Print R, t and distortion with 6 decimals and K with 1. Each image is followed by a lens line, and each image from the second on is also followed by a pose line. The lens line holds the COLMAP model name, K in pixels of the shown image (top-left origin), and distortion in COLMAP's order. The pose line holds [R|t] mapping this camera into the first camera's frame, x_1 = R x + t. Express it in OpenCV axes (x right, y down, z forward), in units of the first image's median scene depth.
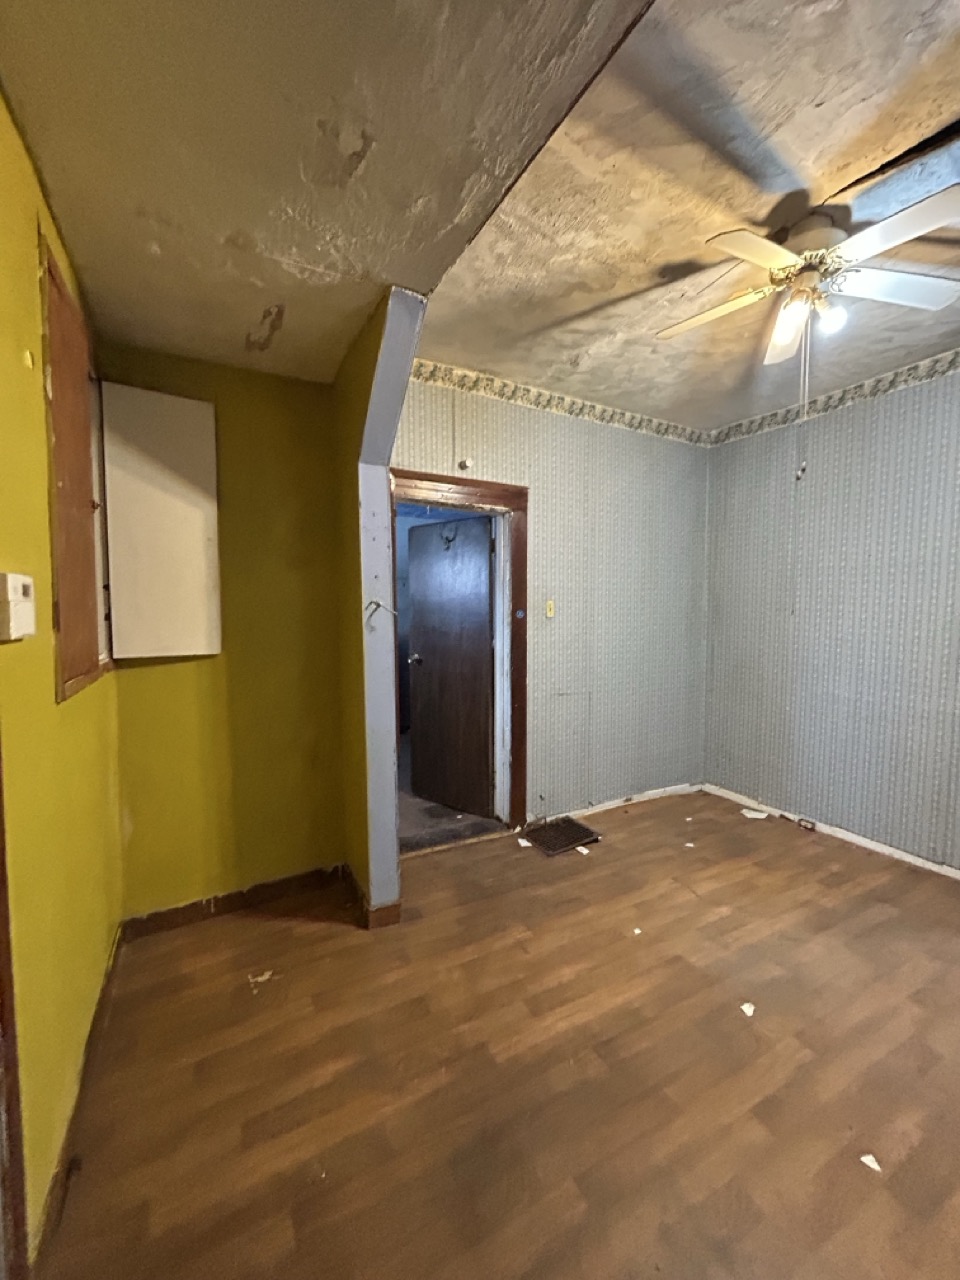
lens RADIAL K [[519.2, 0, 480.0], [0, 519.2, 640.0], [0, 0, 1]] dist [-0.001611, 0.000245]
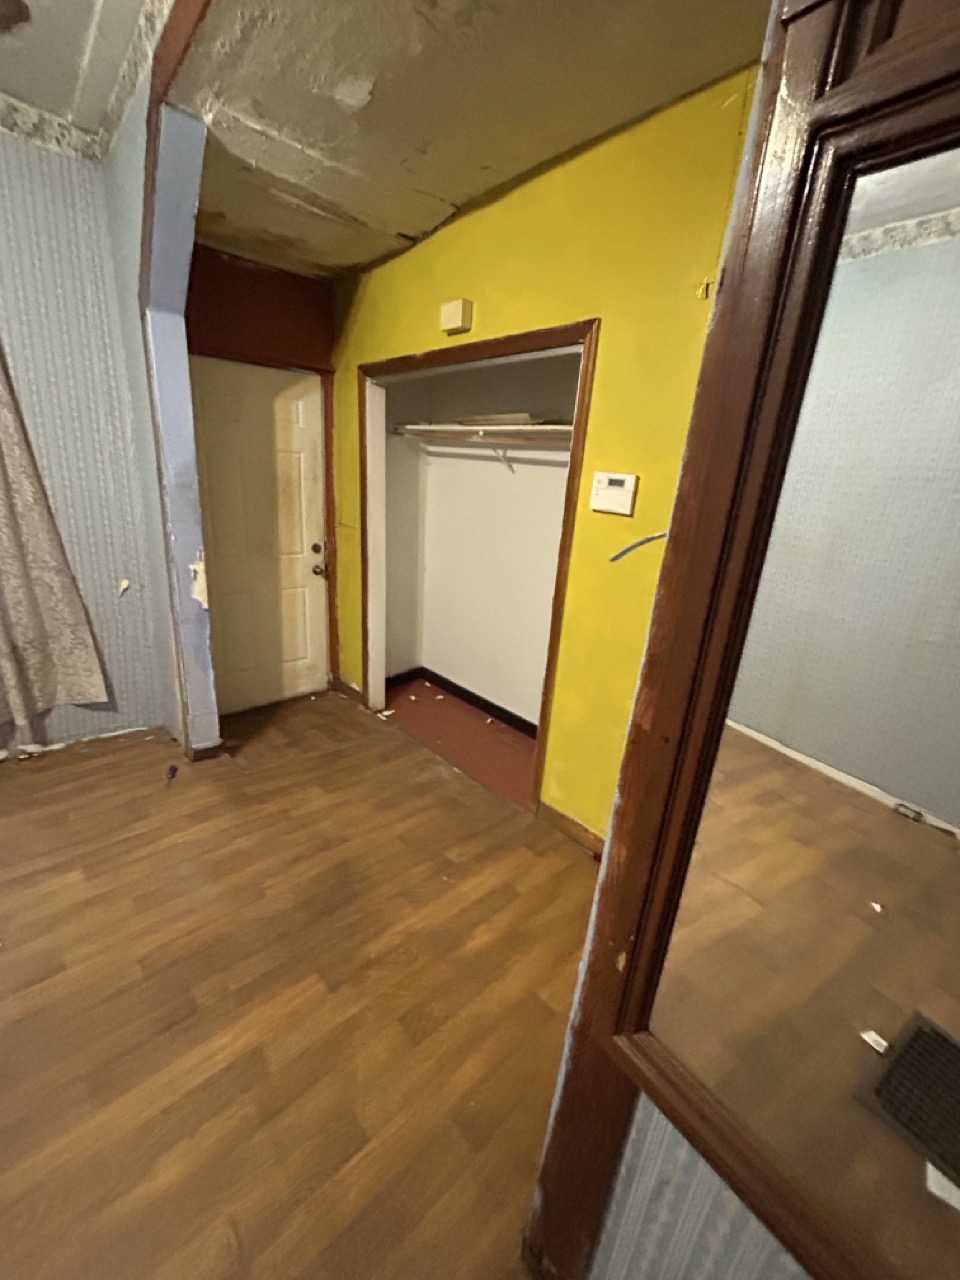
lens RADIAL K [[519.2, 0, 480.0], [0, 519.2, 640.0], [0, 0, 1]] dist [-0.001611, 0.000245]
pose [[-0.967018, 0.011362, -0.254453, -0.016936], [-0.089501, 0.920141, 0.381222, -0.114296], [0.238464, 0.391422, -0.888776, 1.286879]]
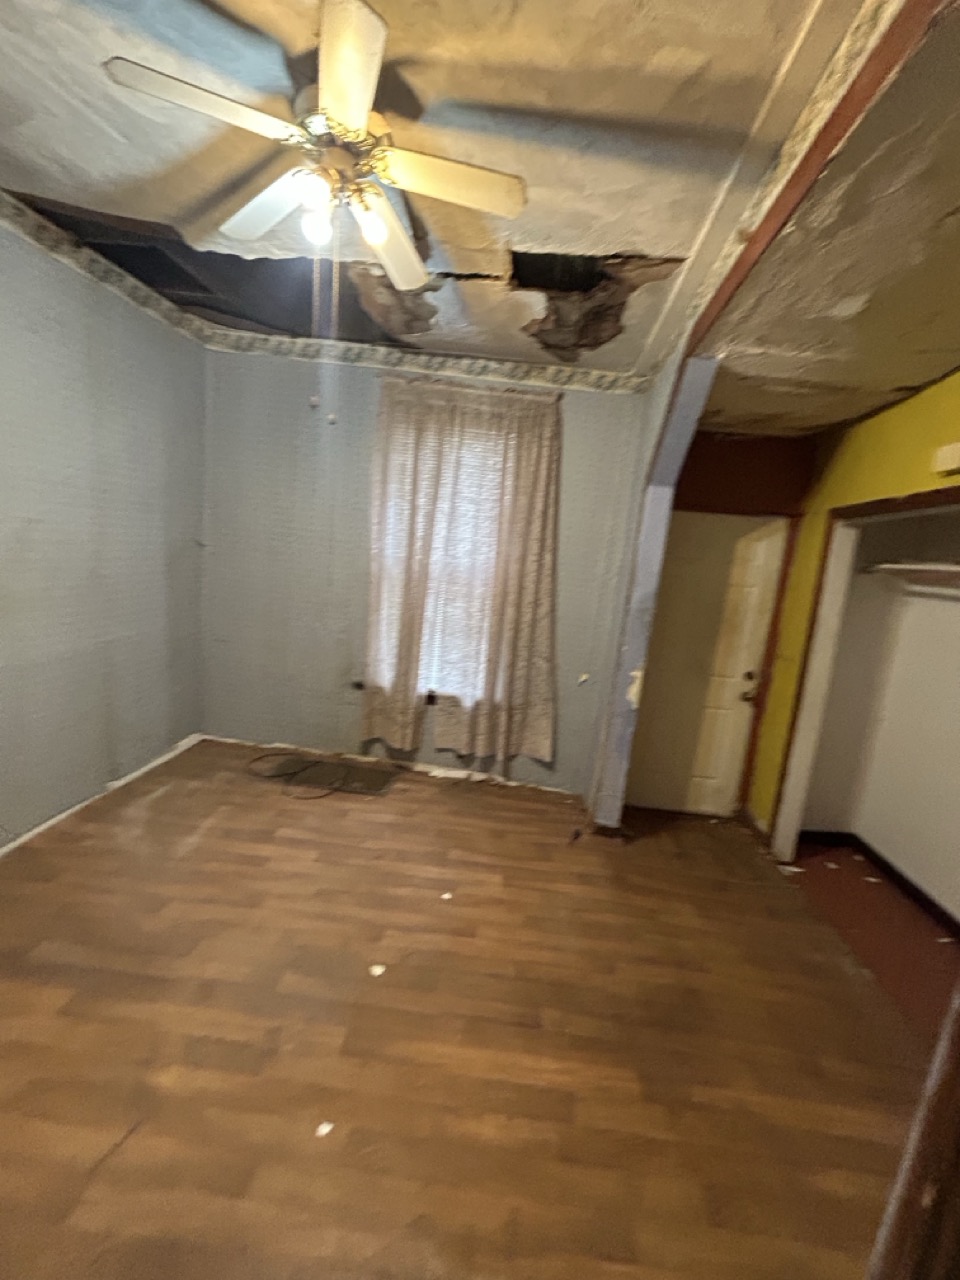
lens RADIAL K [[519.1, 0, 484.5], [0, 519.1, 637.8], [0, 0, 1]] dist [-0.001441, -0.000044]
pose [[-0.834892, -0.171563, 0.522993, -0.077028], [-0.057818, 0.972260, 0.226643, -0.156749], [-0.547369, 0.158984, -0.821652, 1.409400]]
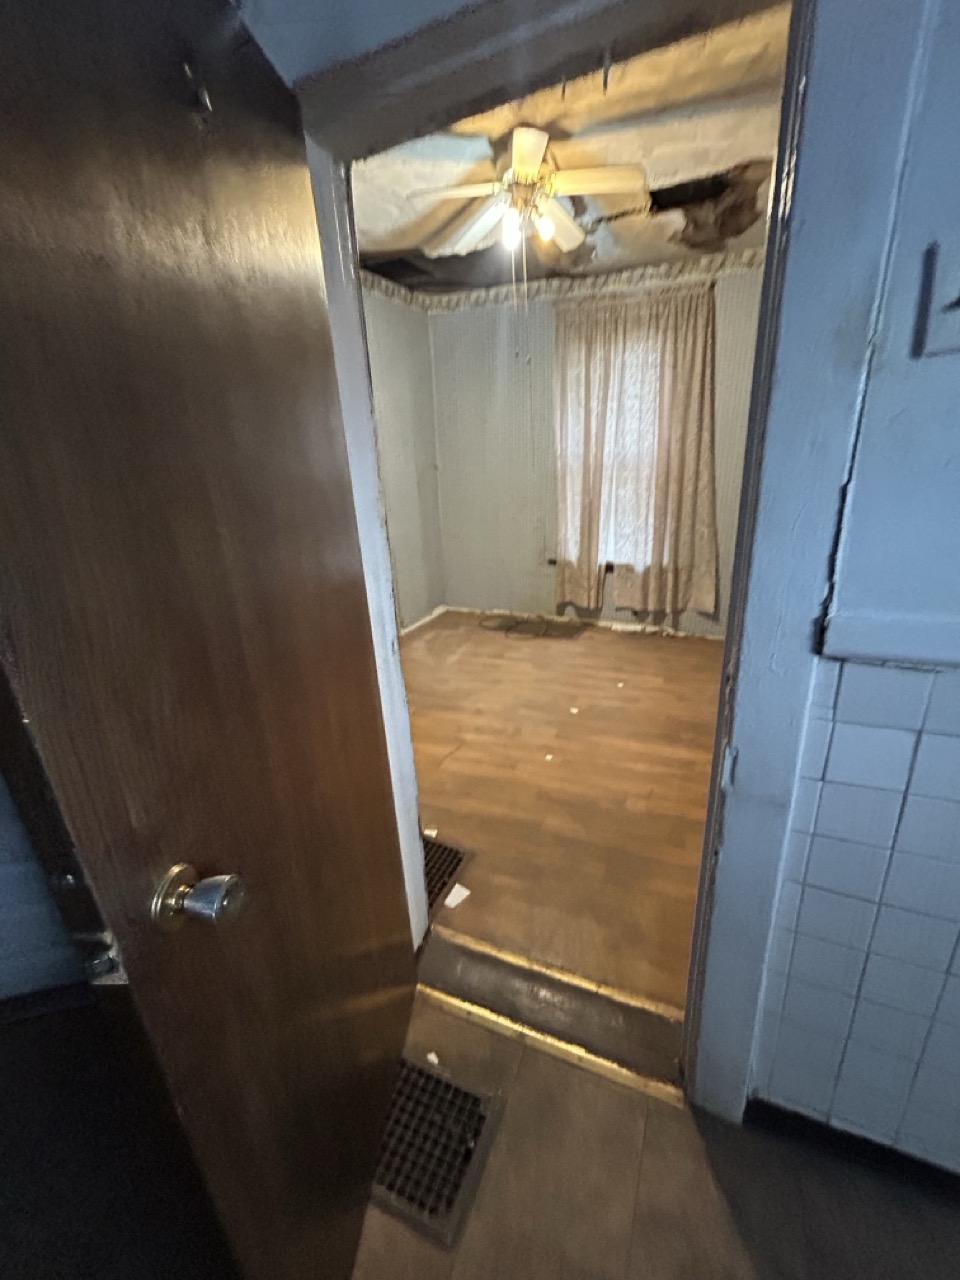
lens RADIAL K [[519.2, 0, 480.0], [0, 519.2, 640.0], [0, 0, 1]] dist [-0.001611, 0.000245]
pose [[-0.601635, -0.235596, 0.763236, -0.461387], [0.101857, 0.925085, 0.365846, -0.129897], [-0.792250, 0.297847, -0.532567, 1.795391]]
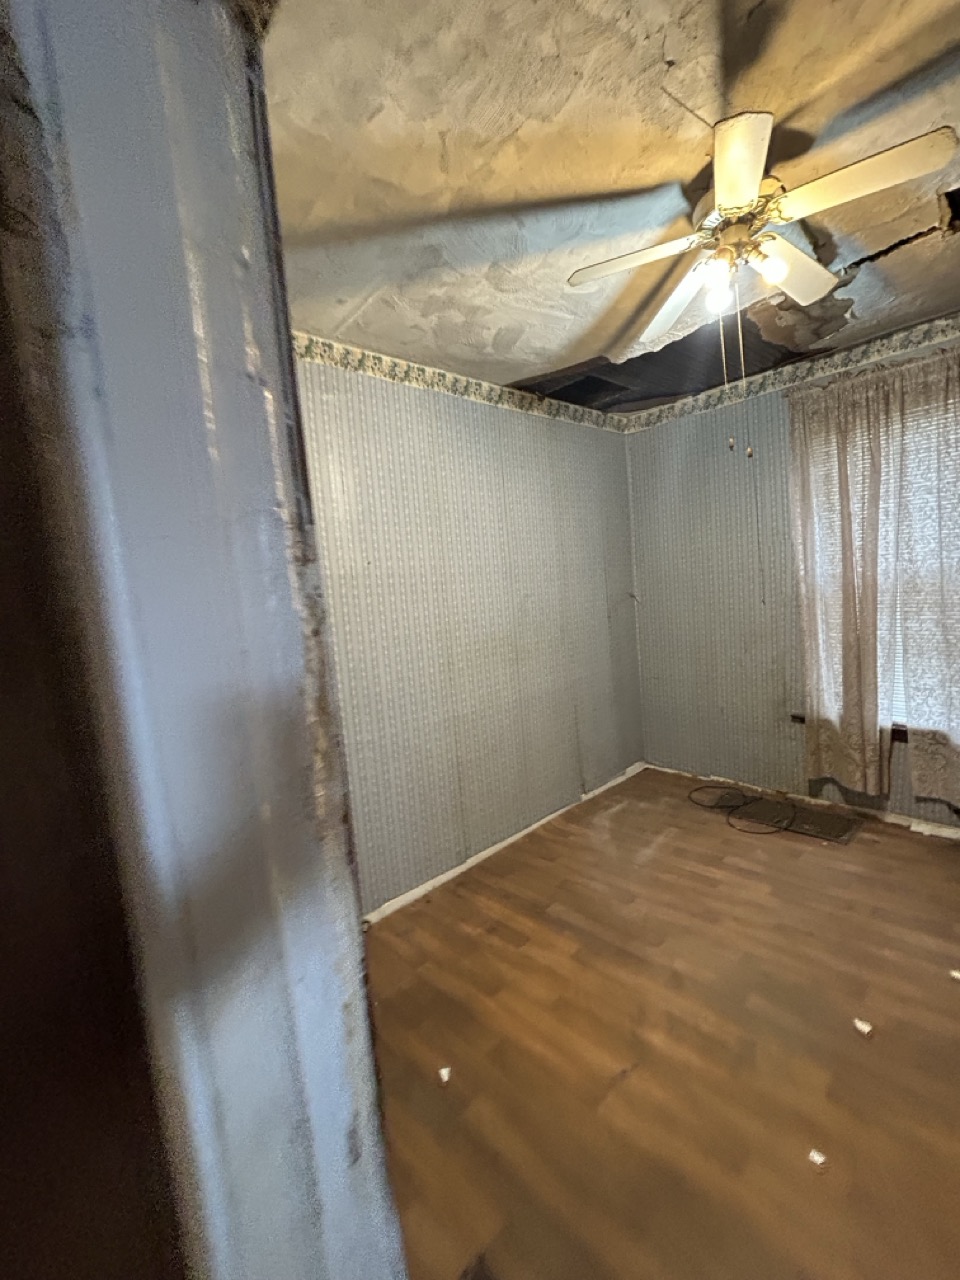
lens RADIAL K [[519.1, 0, 484.5], [0, 519.1, 637.8], [0, 0, 1]] dist [-0.001441, -0.000044]
pose [[-0.247783, -0.054681, 0.967271, -0.145957], [0.158616, 0.982644, 0.096183, -0.139472], [-0.955743, 0.177257, -0.234809, 1.502195]]
